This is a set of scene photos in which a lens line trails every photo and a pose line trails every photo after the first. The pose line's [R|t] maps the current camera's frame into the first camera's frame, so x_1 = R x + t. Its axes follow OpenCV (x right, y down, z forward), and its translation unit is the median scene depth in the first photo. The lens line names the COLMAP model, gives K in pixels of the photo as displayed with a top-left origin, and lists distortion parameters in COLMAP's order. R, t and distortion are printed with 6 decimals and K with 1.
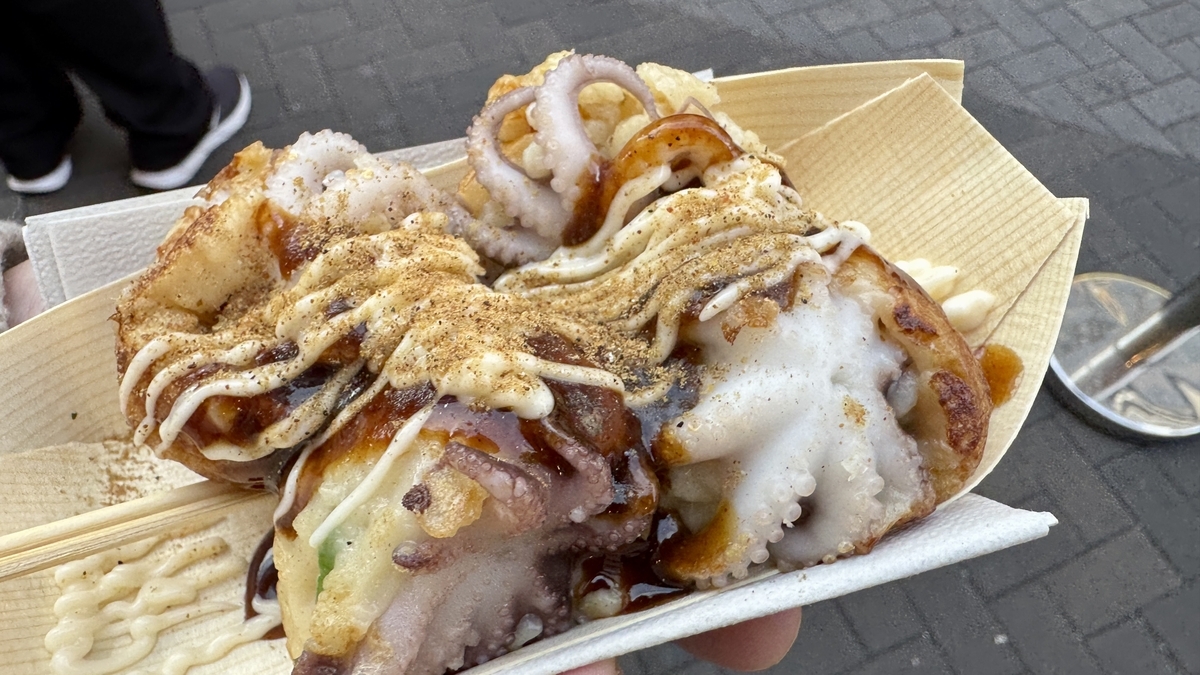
lens RADIAL K [[855.3, 0, 571.0], [0, 855.3, 351.1], [0, 0, 1]] dist [0.001525, -0.001693]
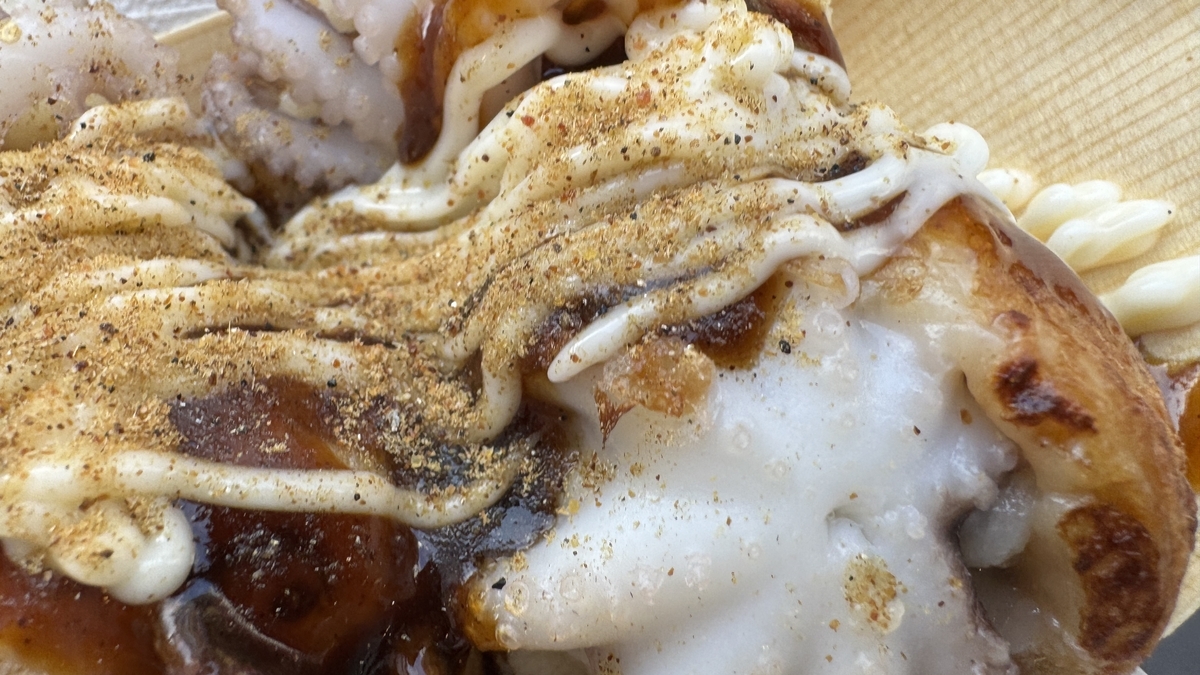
lens RADIAL K [[855.3, 0, 571.0], [0, 855.3, 351.1], [0, 0, 1]] dist [0.001525, -0.001693]
pose [[0.985507, 0.064597, -0.156855, 0.225249], [-0.028151, 0.974114, 0.224297, -0.149632], [0.167283, -0.216631, 0.961815, 0.530088]]
